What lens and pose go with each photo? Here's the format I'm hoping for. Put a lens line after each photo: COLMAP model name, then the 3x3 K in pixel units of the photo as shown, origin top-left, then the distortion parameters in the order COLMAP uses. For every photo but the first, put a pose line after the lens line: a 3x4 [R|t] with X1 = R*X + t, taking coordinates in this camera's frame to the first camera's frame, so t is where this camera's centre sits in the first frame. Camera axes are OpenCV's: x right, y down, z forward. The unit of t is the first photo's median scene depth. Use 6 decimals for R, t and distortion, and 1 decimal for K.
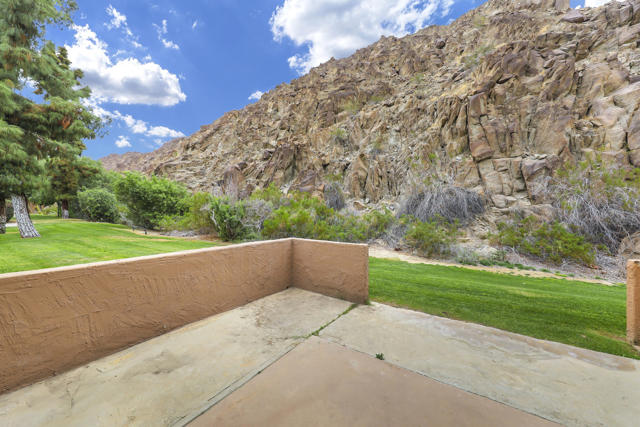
lens RADIAL K [[249.1, 0, 309.2], [0, 249.1, 211.8], [0, 0, 1]] dist [0.012396, -0.005186]
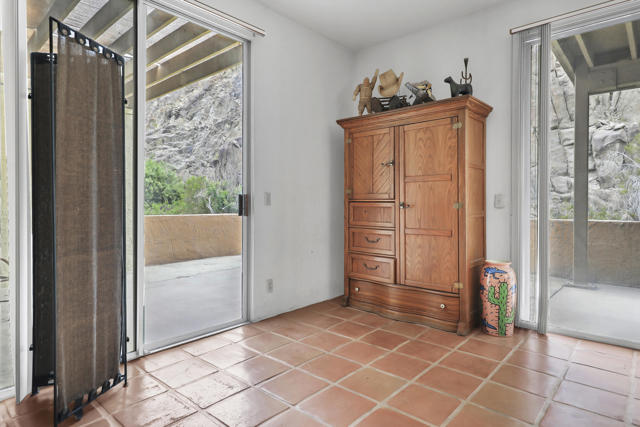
lens RADIAL K [[408.6, 0, 303.0], [0, 408.6, 210.6], [0, 0, 1]] dist [0.016108, -0.002418]
pose [[0.993966, 0.000706, -0.109688, 0.049105], [0.000963, 0.999885, 0.015160, 0.010490], [0.109686, -0.015174, 0.993850, -0.195677]]
